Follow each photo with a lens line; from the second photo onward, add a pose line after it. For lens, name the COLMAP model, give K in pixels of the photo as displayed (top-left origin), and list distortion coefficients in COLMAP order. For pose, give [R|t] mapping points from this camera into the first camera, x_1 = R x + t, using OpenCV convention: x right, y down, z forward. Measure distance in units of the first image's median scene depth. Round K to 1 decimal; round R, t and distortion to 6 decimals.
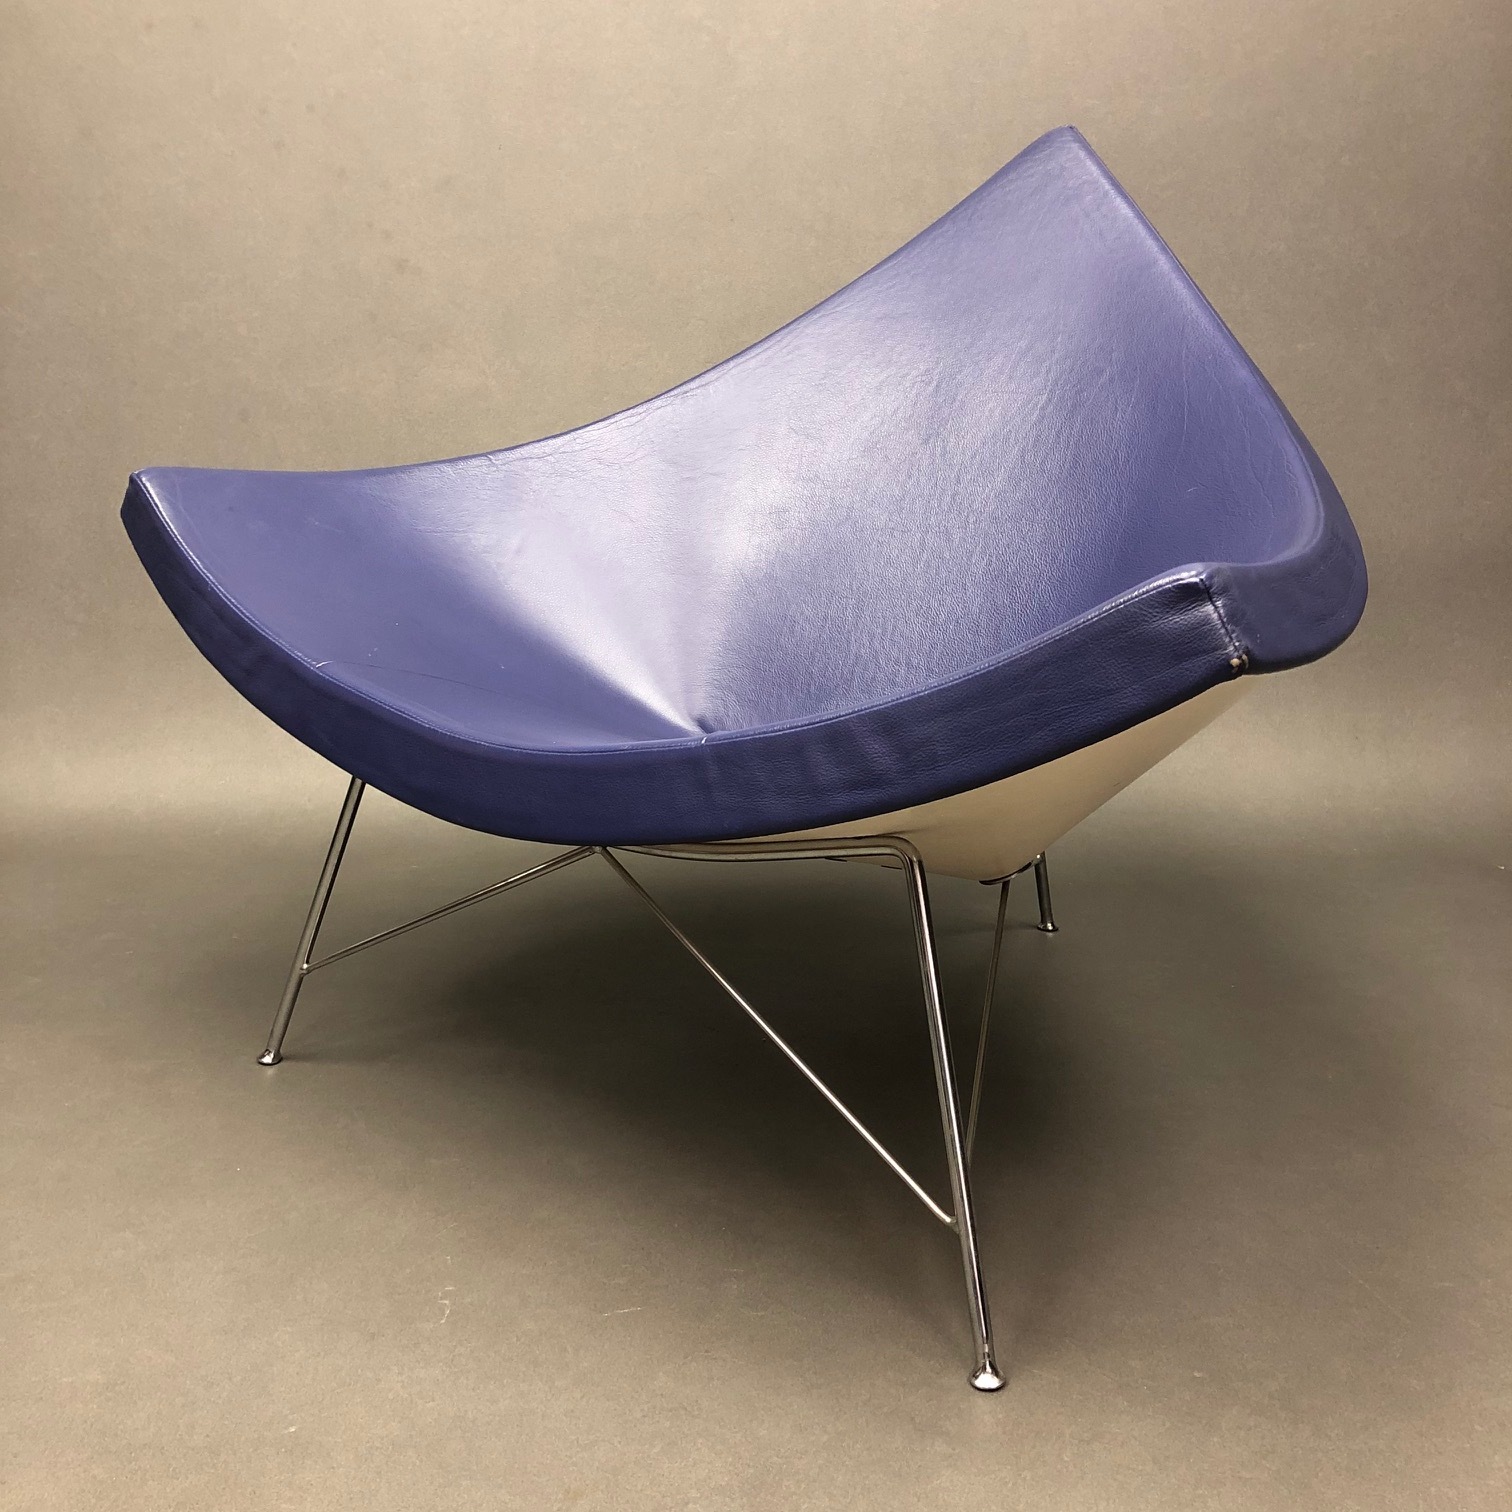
lens RADIAL K [[1692.8, 0, 754.6], [0, 1692.8, 738.9], [0, 0, 1]] dist [-0.028850, 0.079557]
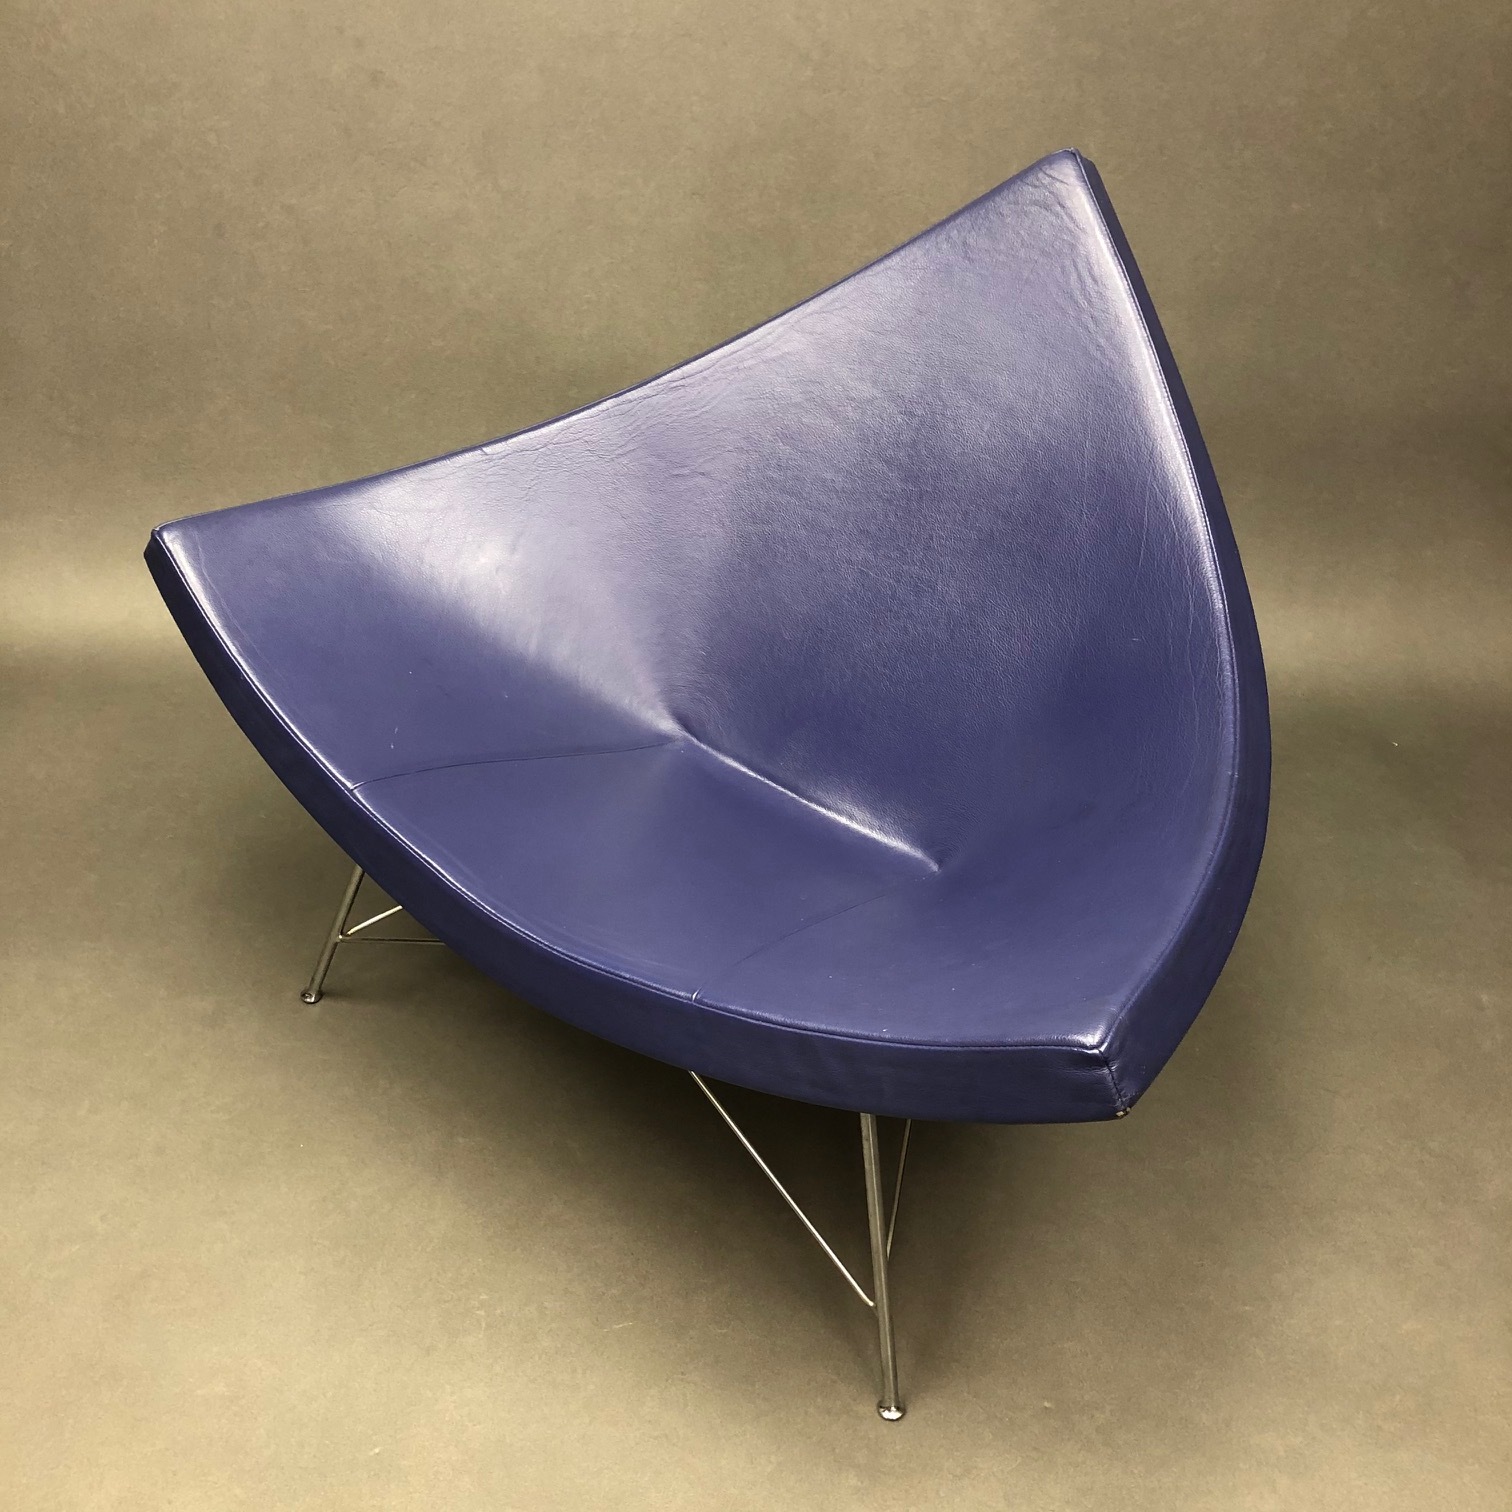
lens RADIAL K [[1683.0, 0, 756.0], [0, 1683.0, 756.0], [0, 0, 1]] dist [-0.016602, 0.048838]
pose [[0.998984, 0.030981, 0.032723, -0.026550], [-0.040841, 0.929337, 0.366967, -0.526017], [-0.019042, -0.367931, 0.929658, -0.046459]]
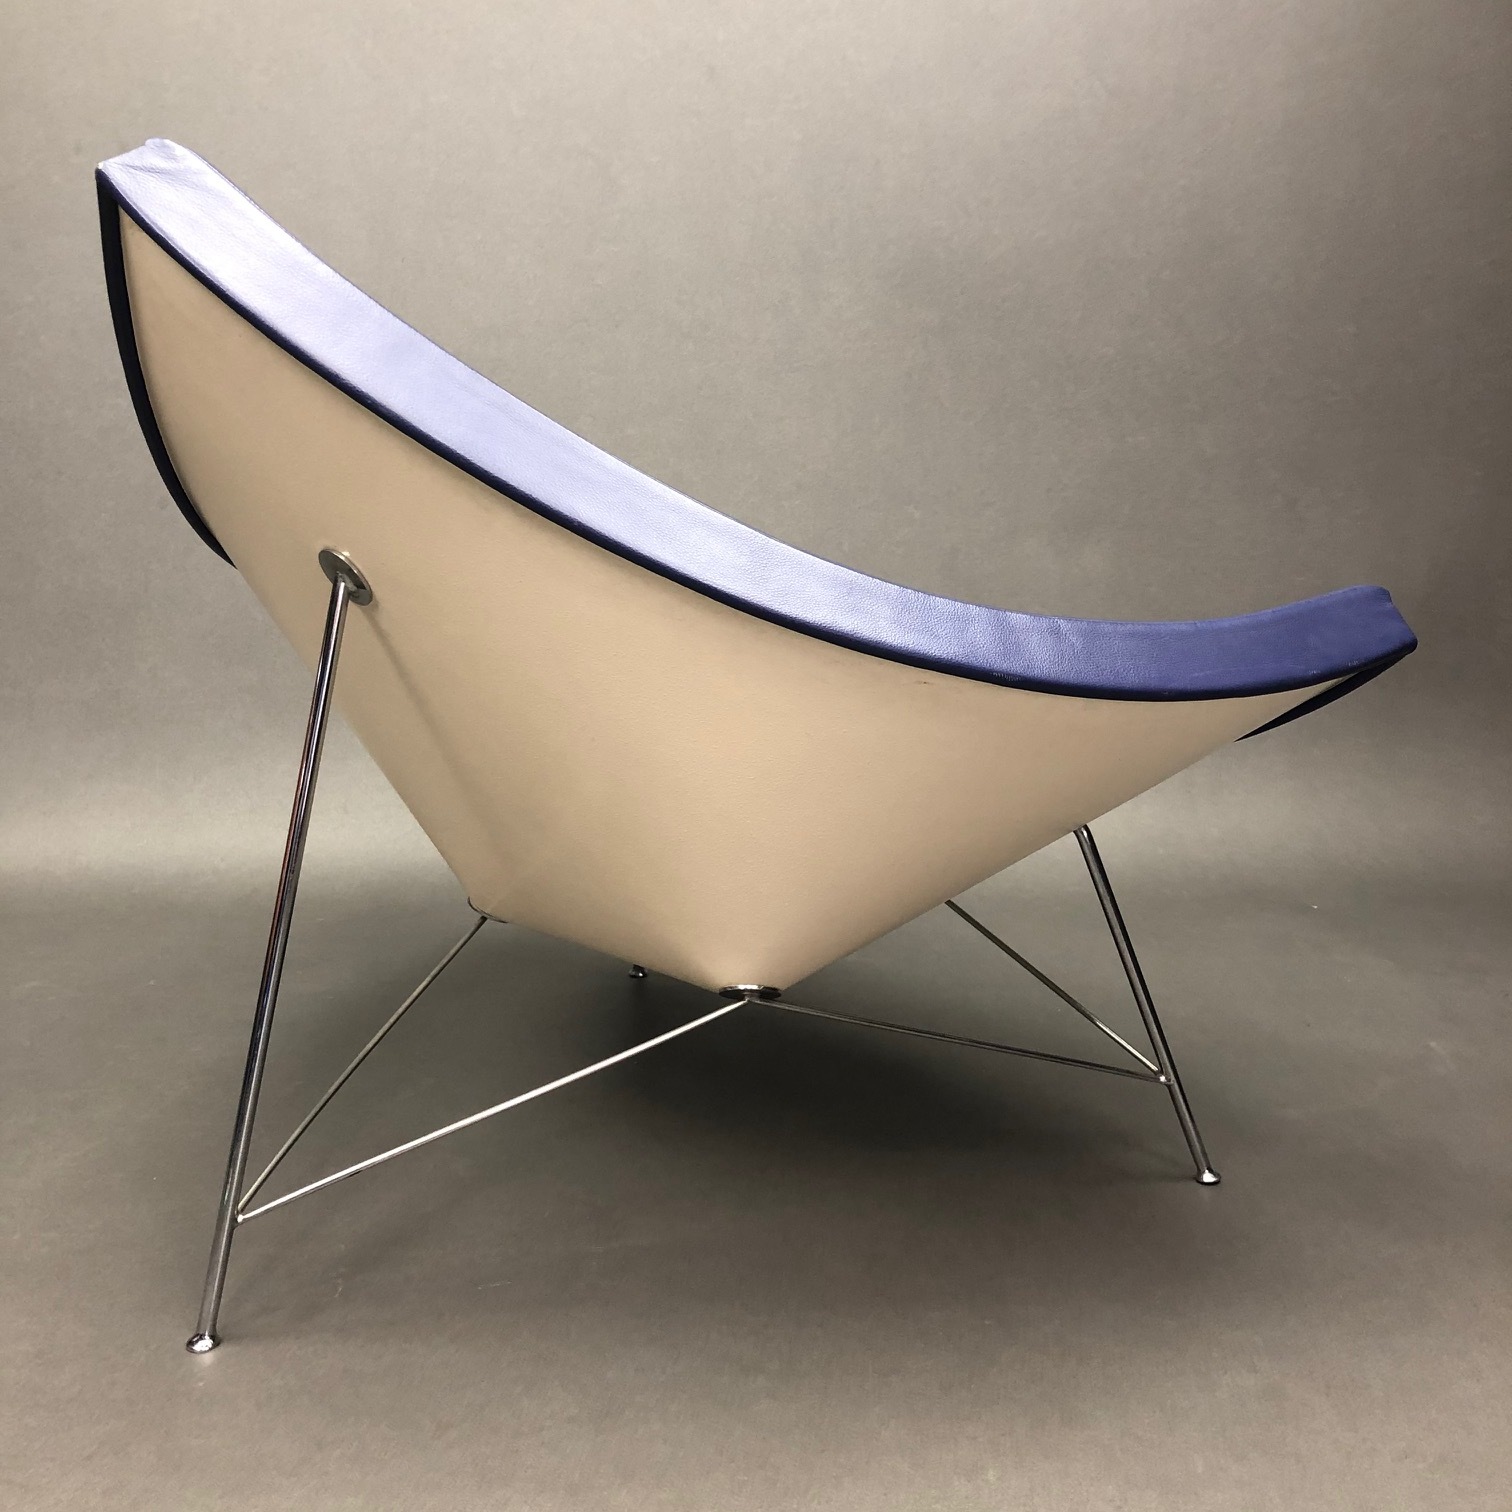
lens RADIAL K [[1689.1, 0, 756.6], [0, 1689.1, 731.1], [0, 0, 1]] dist [0.008446, 0.000415]
pose [[0.998923, -0.008119, 0.045691, 0.047352], [0.010420, 0.998678, -0.050338, 0.022426], [-0.045222, 0.050760, 0.997687, -0.163164]]
